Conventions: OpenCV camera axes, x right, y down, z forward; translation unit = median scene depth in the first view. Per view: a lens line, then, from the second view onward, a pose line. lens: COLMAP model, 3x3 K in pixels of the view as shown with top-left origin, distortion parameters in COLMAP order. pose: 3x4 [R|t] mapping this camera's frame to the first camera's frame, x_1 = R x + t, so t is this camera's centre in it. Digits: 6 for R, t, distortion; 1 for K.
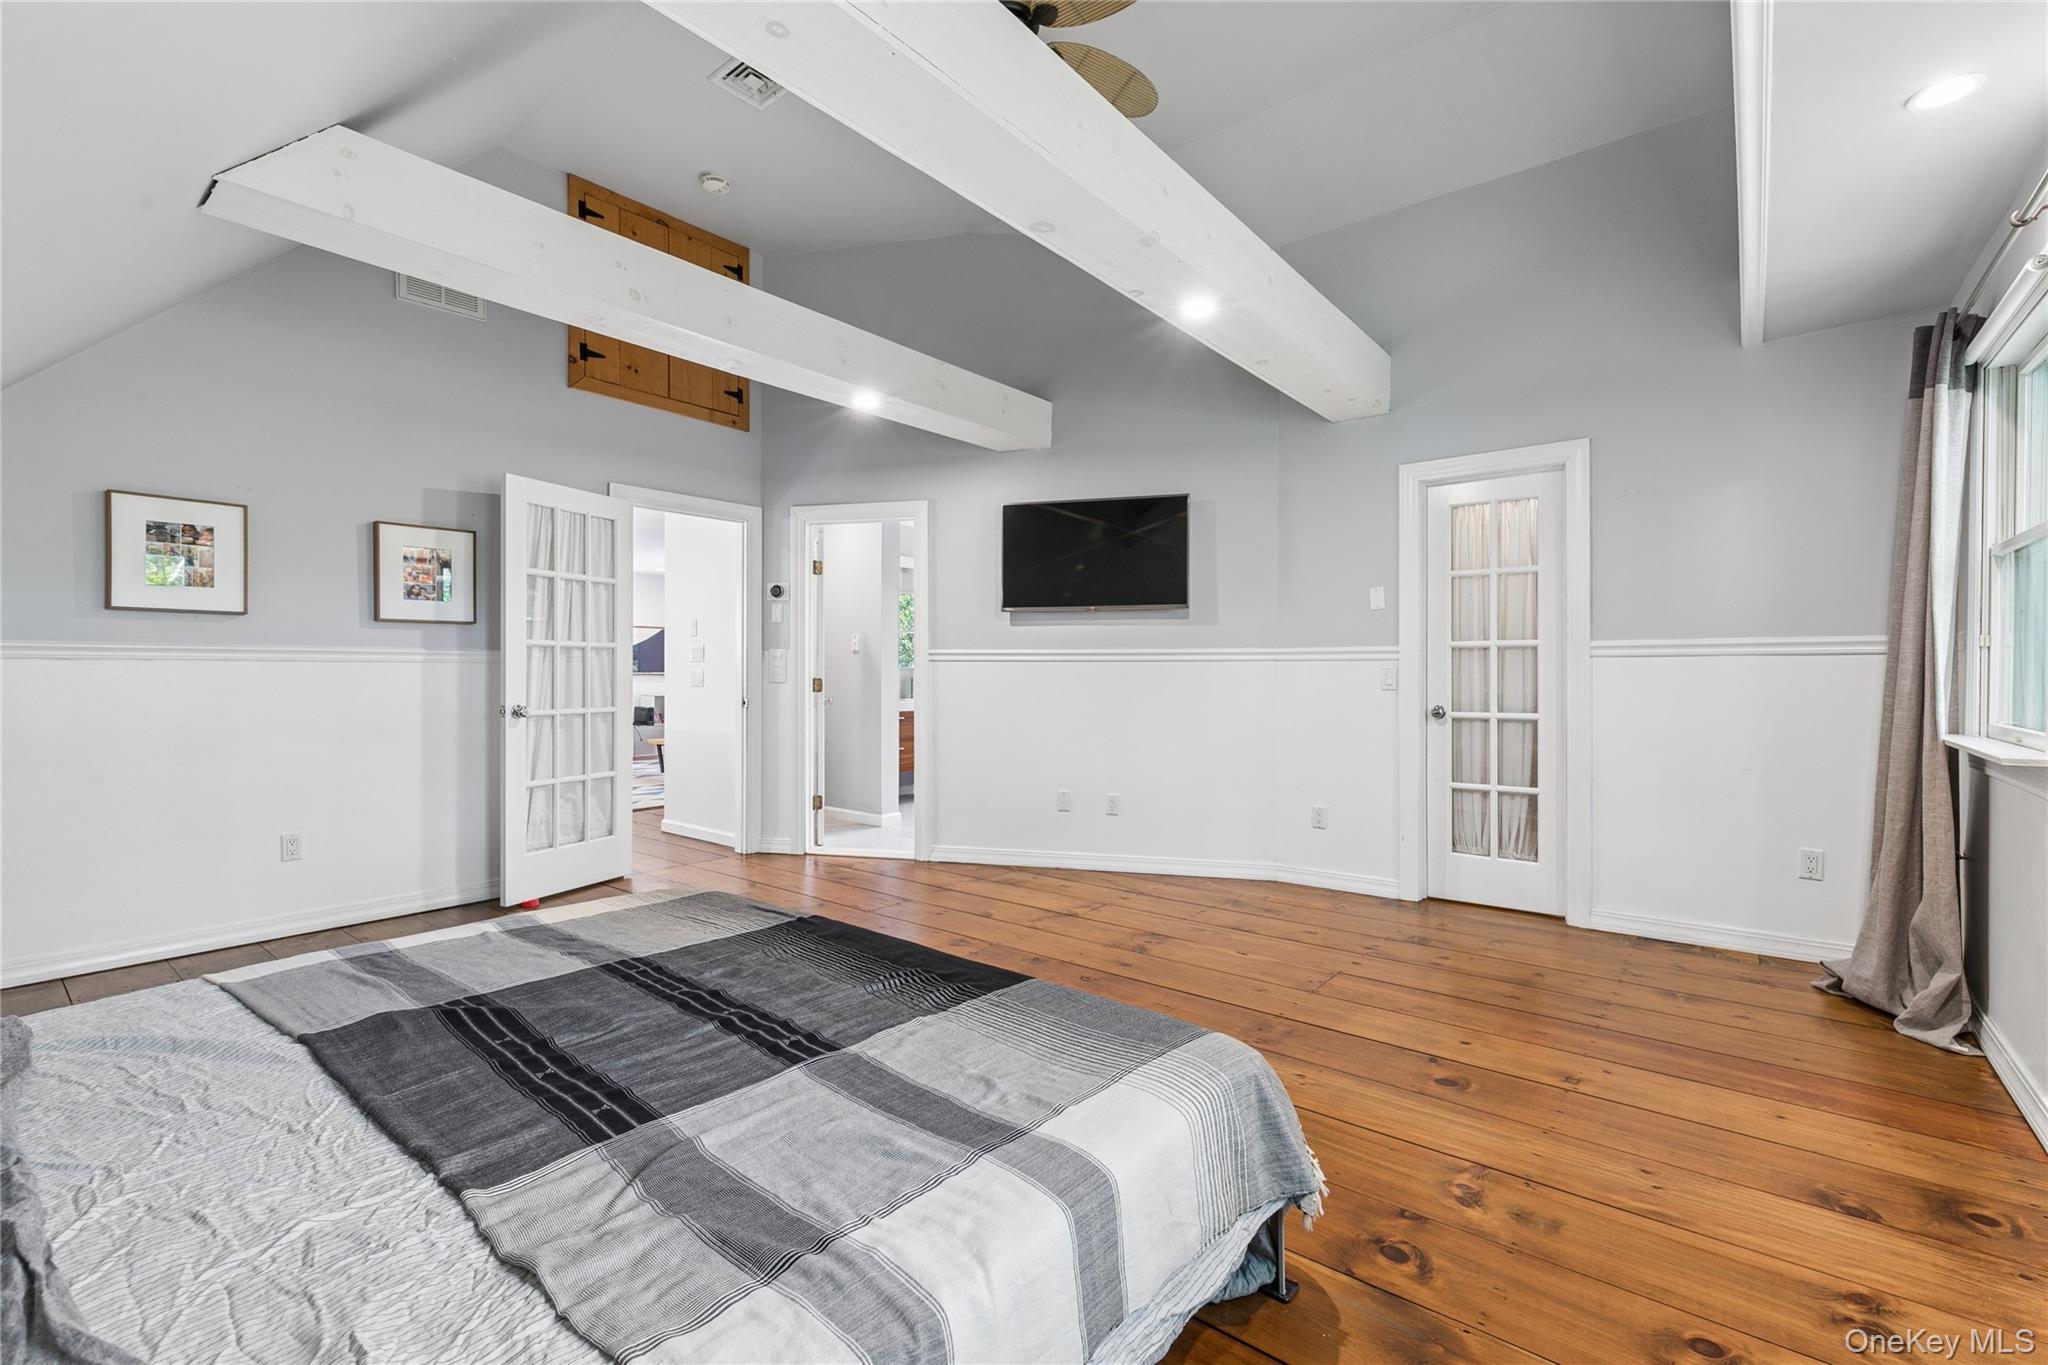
lens RADIAL K [[888.0, 0, 1032.5], [0, 888.0, 672.8], [0, 0, 1]] dist [-0.001841, 0.000143]
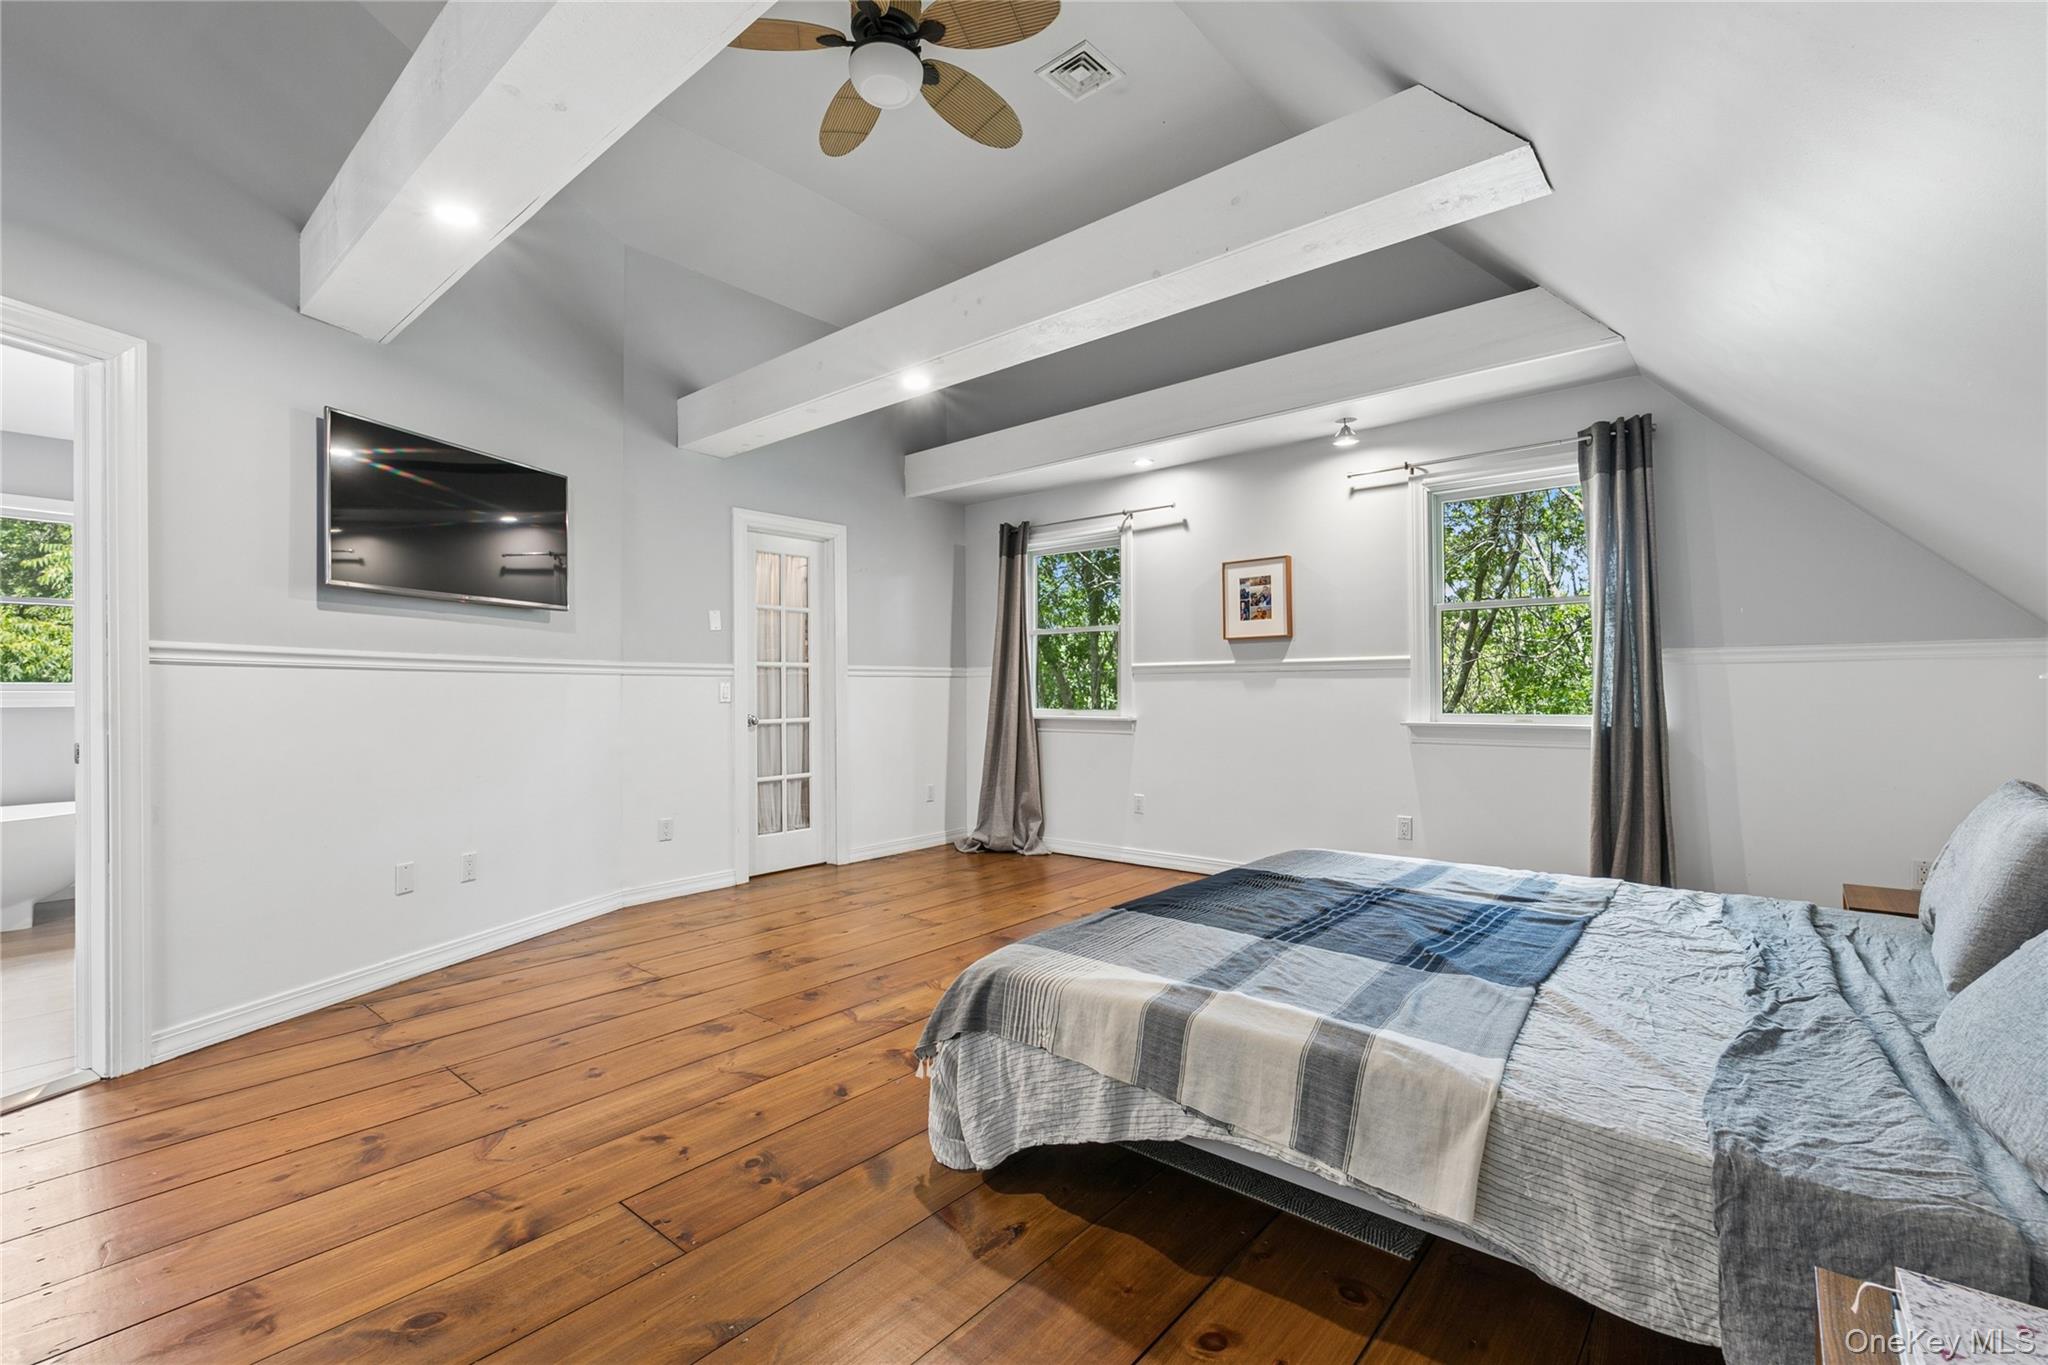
lens RADIAL K [[888.0, 0, 1038.3], [0, 888.0, 687.6], [0, 0, 1]] dist [-0.001841, 0.000143]
pose [[0.008125, 0.001978, 0.999965, -0.775489], [0.003721, 0.999991, -0.002008, 0.003877], [-0.999960, 0.003737, 0.008118, 0.631905]]
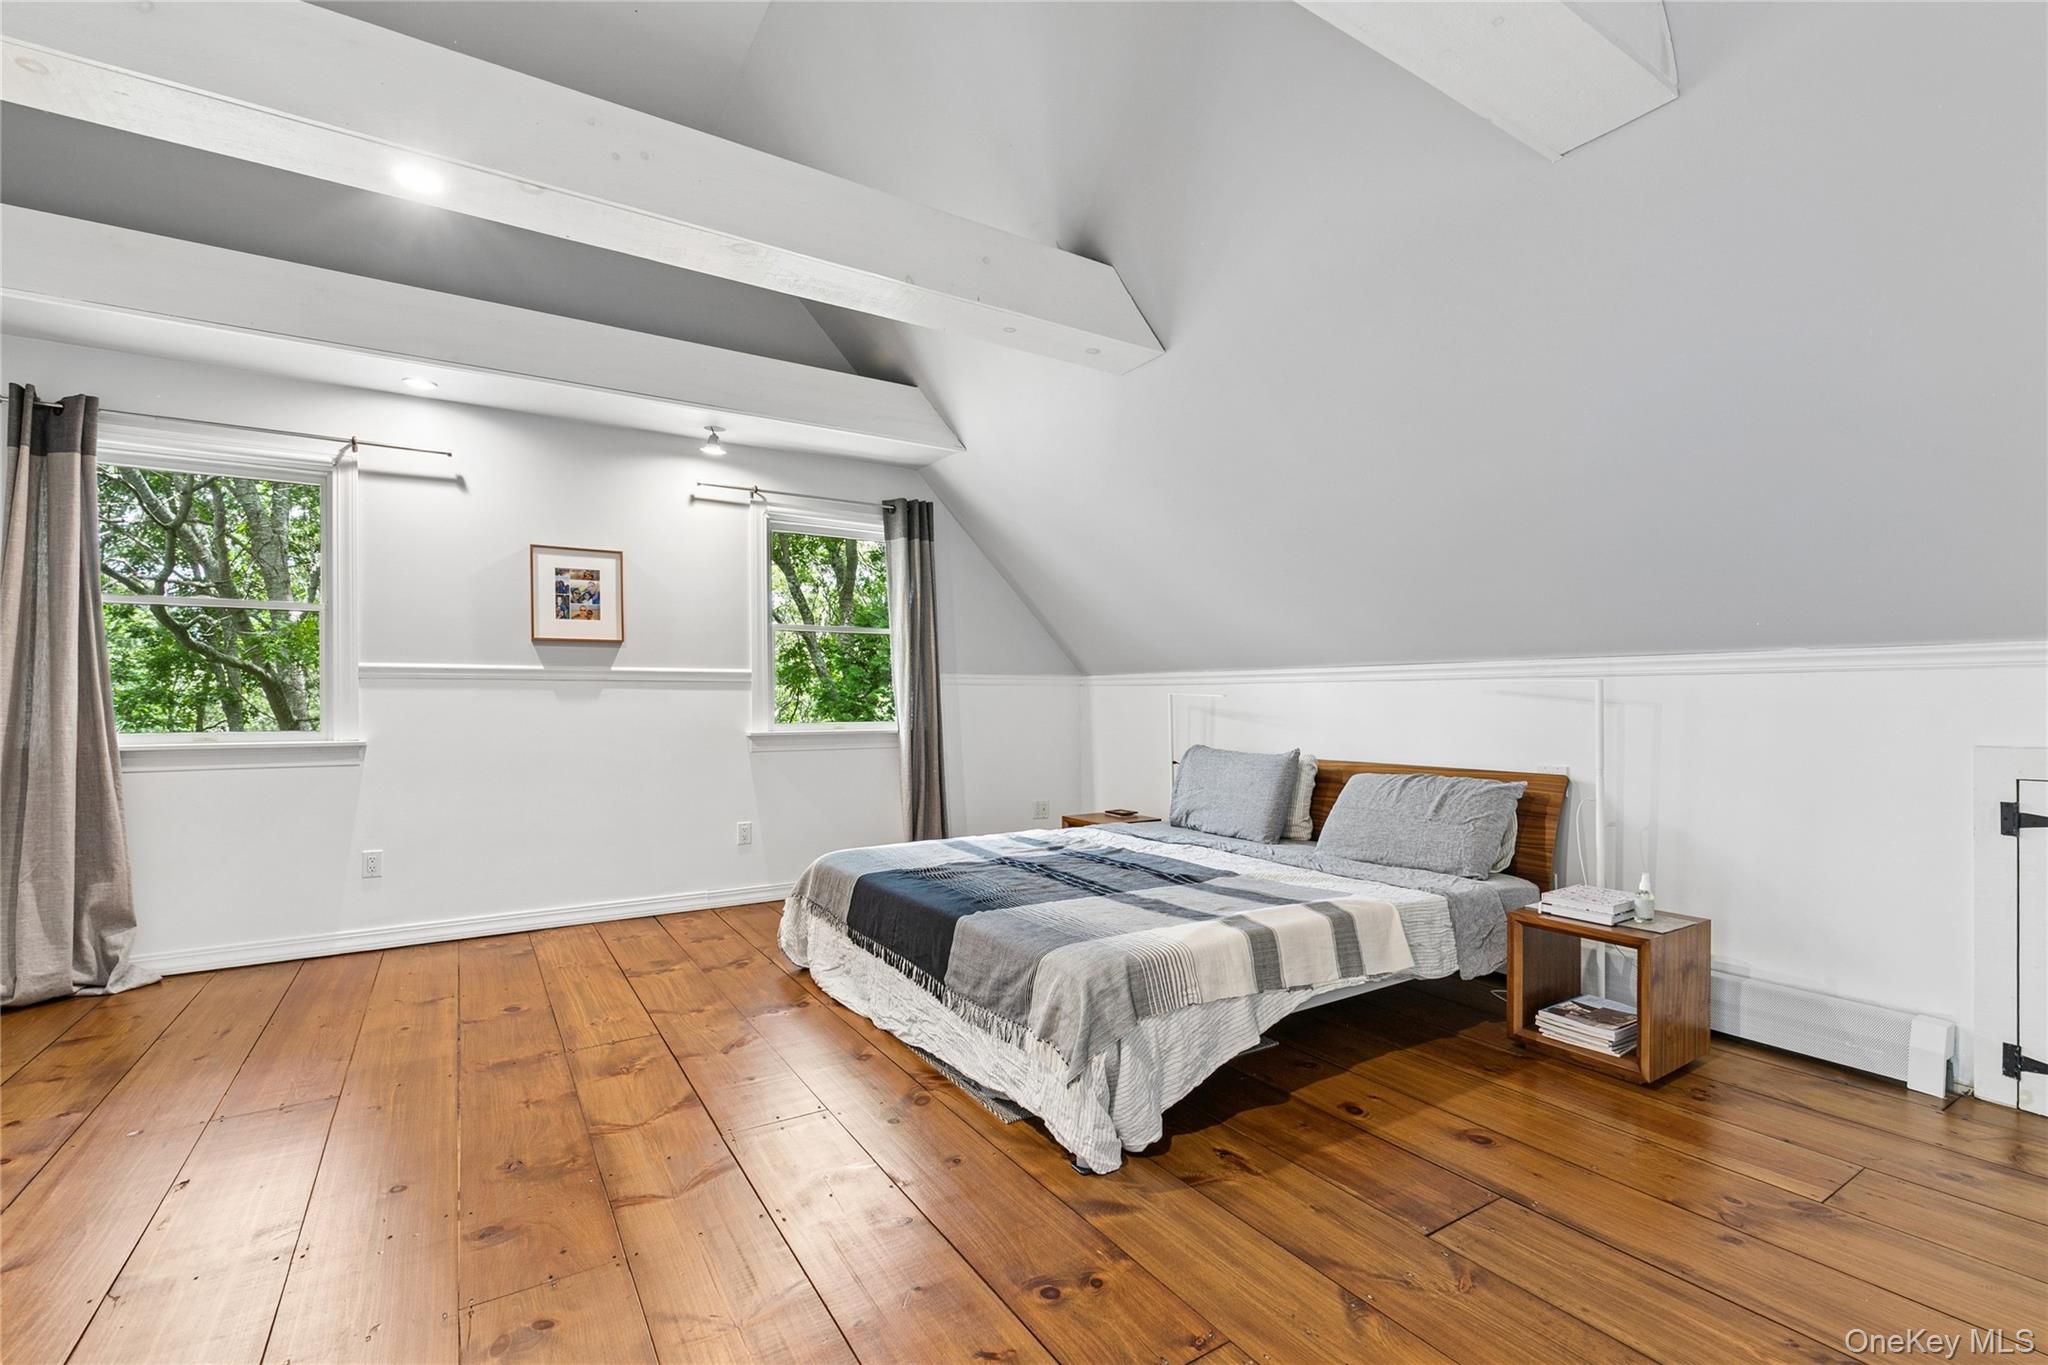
lens RADIAL K [[888.0, 0, 1045.1], [0, 888.0, 718.2], [0, 0, 1]] dist [-0.001841, 0.000143]
pose [[-0.952170, -0.005660, 0.305518, -0.394060], [-0.000453, 0.999854, 0.017110, 0.007360], [-0.305570, 0.016153, -0.952033, 1.170309]]
